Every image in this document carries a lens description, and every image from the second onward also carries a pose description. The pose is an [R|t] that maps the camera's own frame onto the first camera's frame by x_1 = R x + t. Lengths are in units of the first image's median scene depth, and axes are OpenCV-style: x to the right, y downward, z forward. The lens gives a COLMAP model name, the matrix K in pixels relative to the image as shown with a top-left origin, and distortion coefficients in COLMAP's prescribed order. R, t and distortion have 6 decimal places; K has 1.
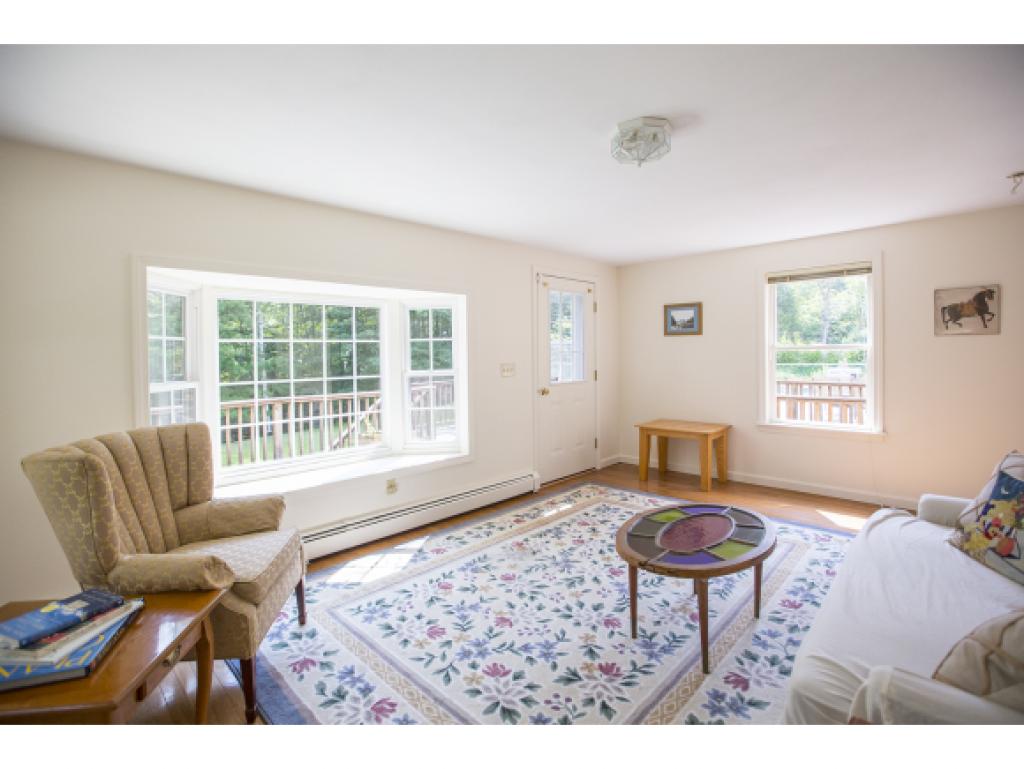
lens RADIAL K [[463.5, 0, 510.9], [0, 463.5, 362.9], [0, 0, 1]] dist [-0.039384, 0.000080]
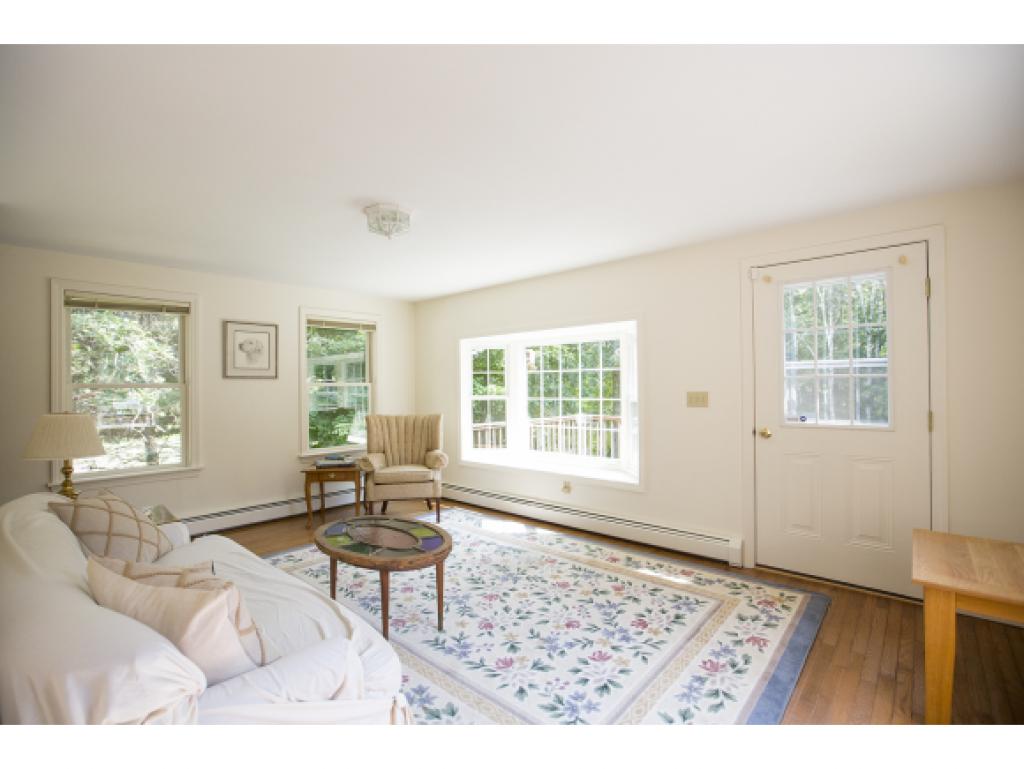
lens RADIAL K [[464.3, 0, 507.4], [0, 464.3, 402.1], [0, 0, 1]] dist [-0.041520, 0.000315]
pose [[0.063536, 0.052456, -0.996600, 0.966848], [-0.003894, 0.998623, 0.052314, -0.028605], [0.997972, 0.000557, 0.063653, 0.755214]]
